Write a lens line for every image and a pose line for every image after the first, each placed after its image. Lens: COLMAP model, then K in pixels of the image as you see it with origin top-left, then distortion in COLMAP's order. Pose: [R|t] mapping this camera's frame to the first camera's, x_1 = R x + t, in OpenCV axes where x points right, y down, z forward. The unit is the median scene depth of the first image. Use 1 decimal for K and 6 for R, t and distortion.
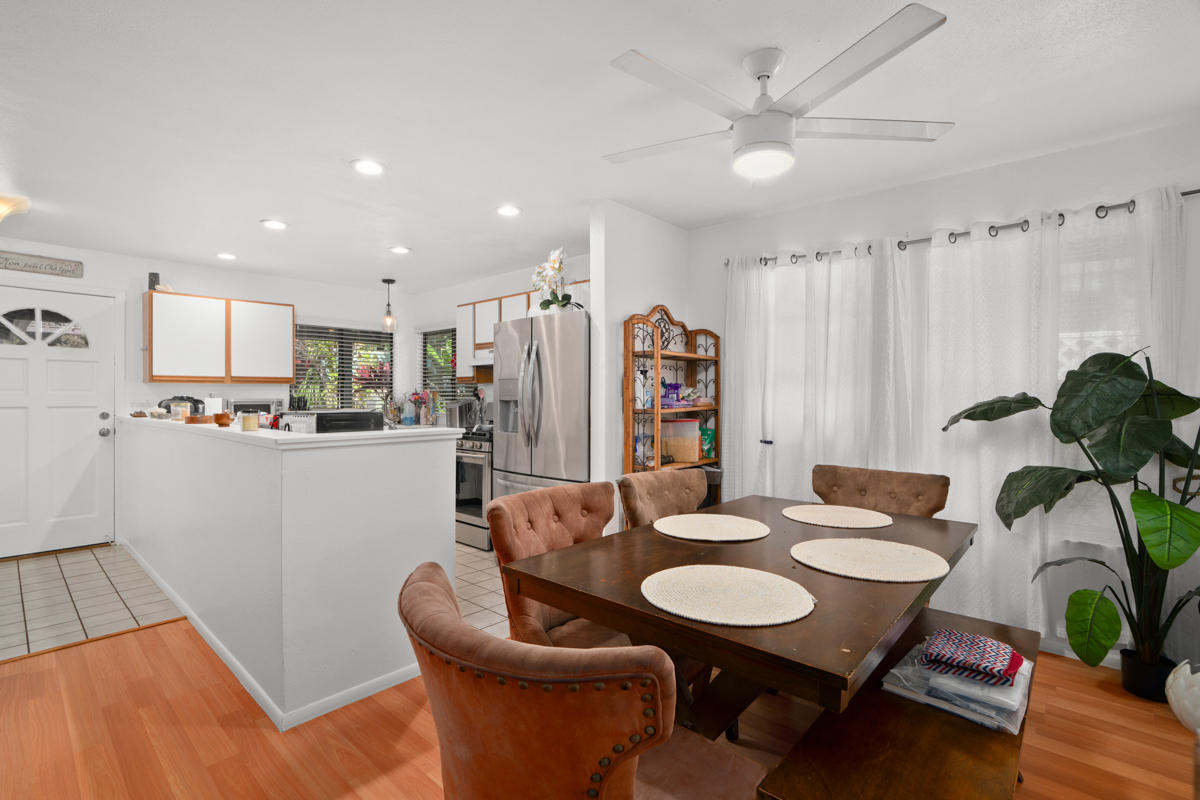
lens RADIAL K [[556.7, 0, 575.6], [0, 556.7, 399.7], [0, 0, 1]] dist [-0.032713, 0.012020]
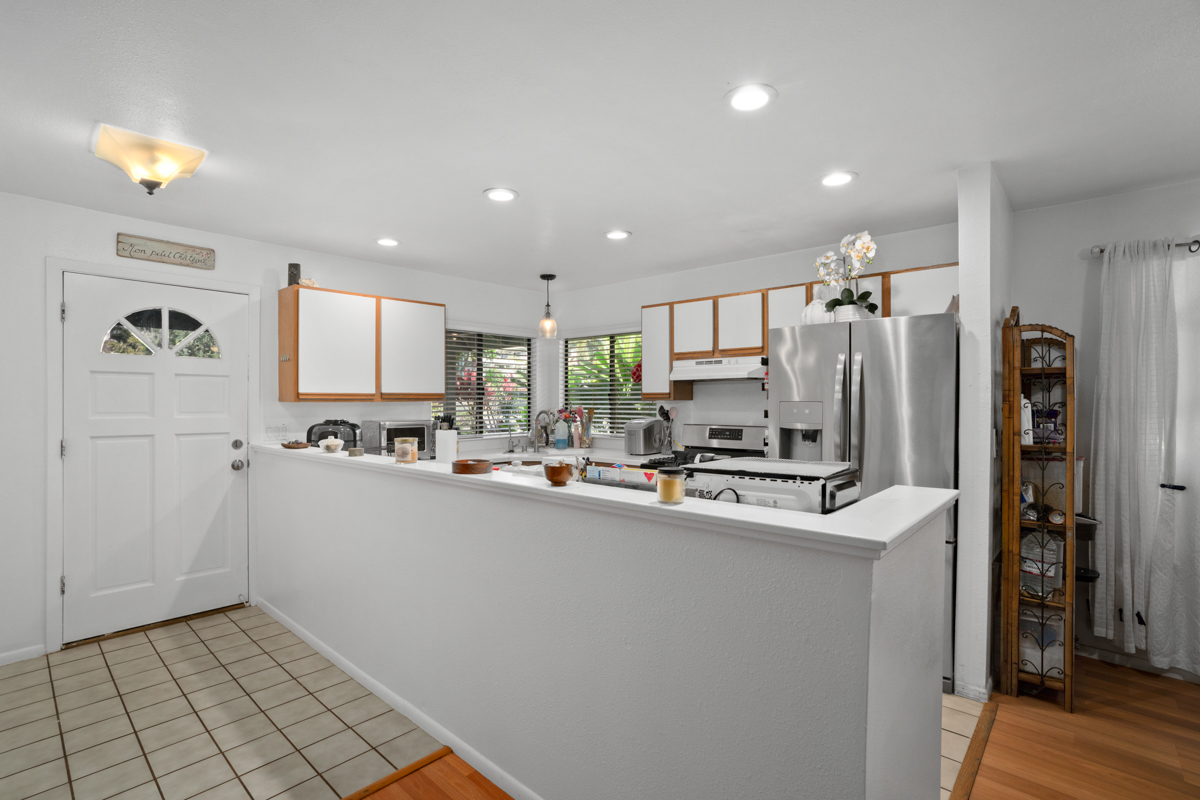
lens RADIAL K [[556.7, 0, 573.5], [0, 556.7, 407.1], [0, 0, 1]] dist [-0.032713, 0.012020]
pose [[0.999999, 0.000502, -0.001306, -0.369592], [-0.000494, 0.999984, 0.005656, -0.028891], [0.001309, -0.005656, 0.999983, 0.199925]]
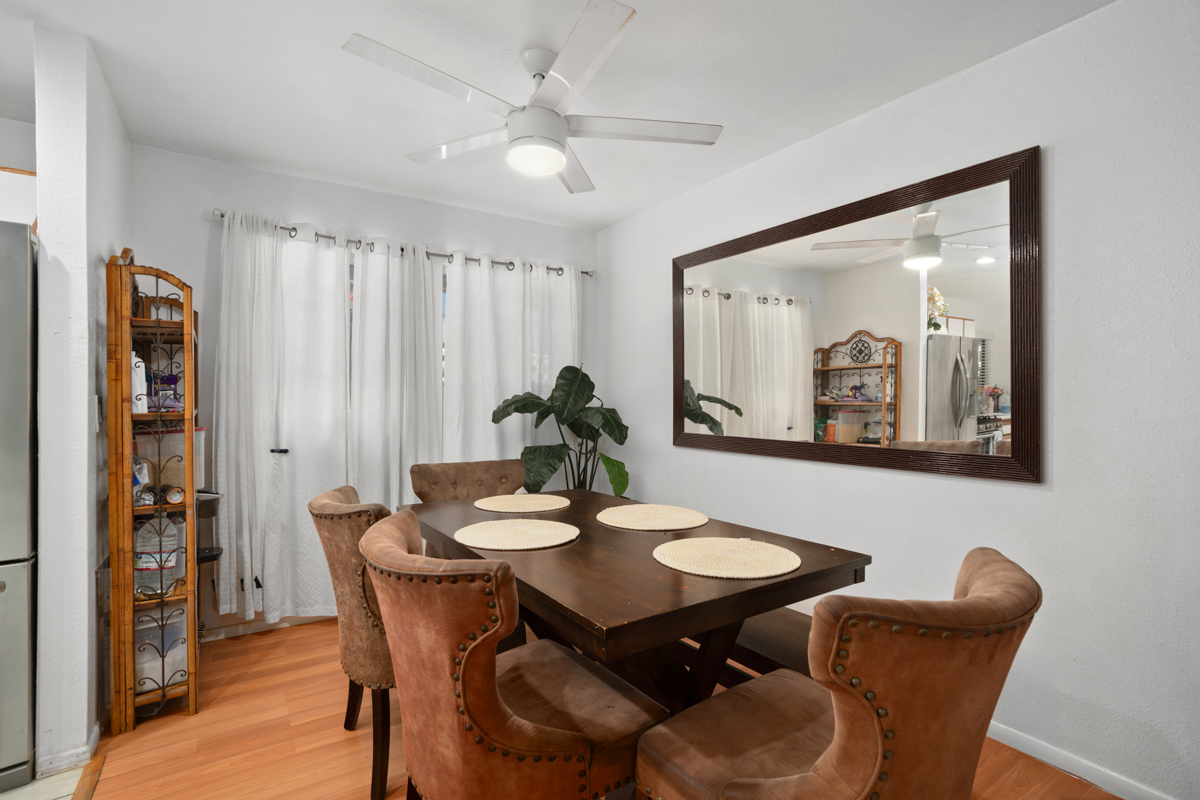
lens RADIAL K [[582.5, 0, 596.9], [0, 582.5, 391.2], [0, 0, 1]] dist [-0.016186, 0.004515]
pose [[0.239432, 0.003450, 0.970907, -0.289513], [0.007007, 0.999962, -0.005281, -0.003032], [-0.970888, 0.008068, 0.239399, 0.268935]]
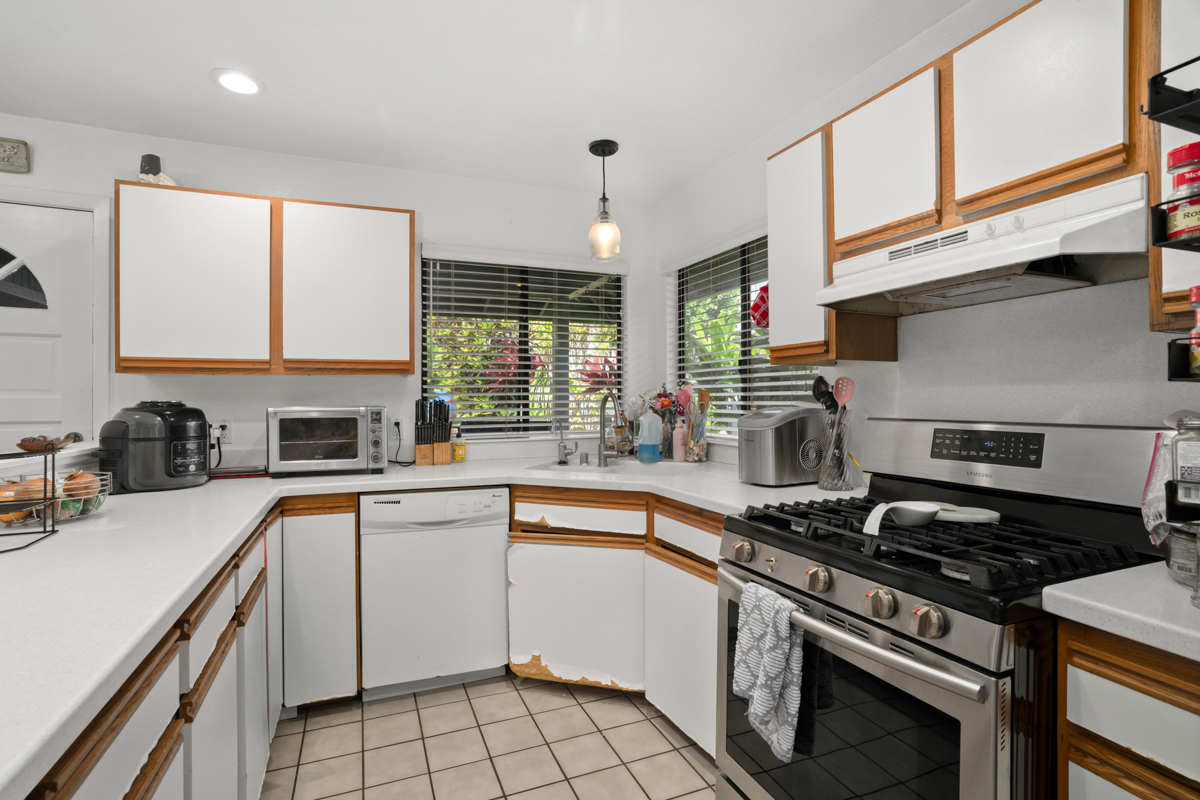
lens RADIAL K [[556.7, 0, 586.2], [0, 556.7, 400.9], [0, 0, 1]] dist [-0.032713, 0.012020]
pose [[0.909666, -0.001311, -0.415339, -0.201052], [0.000688, 0.999998, -0.001650, -0.005926], [0.415341, 0.001215, 0.909665, 0.720089]]
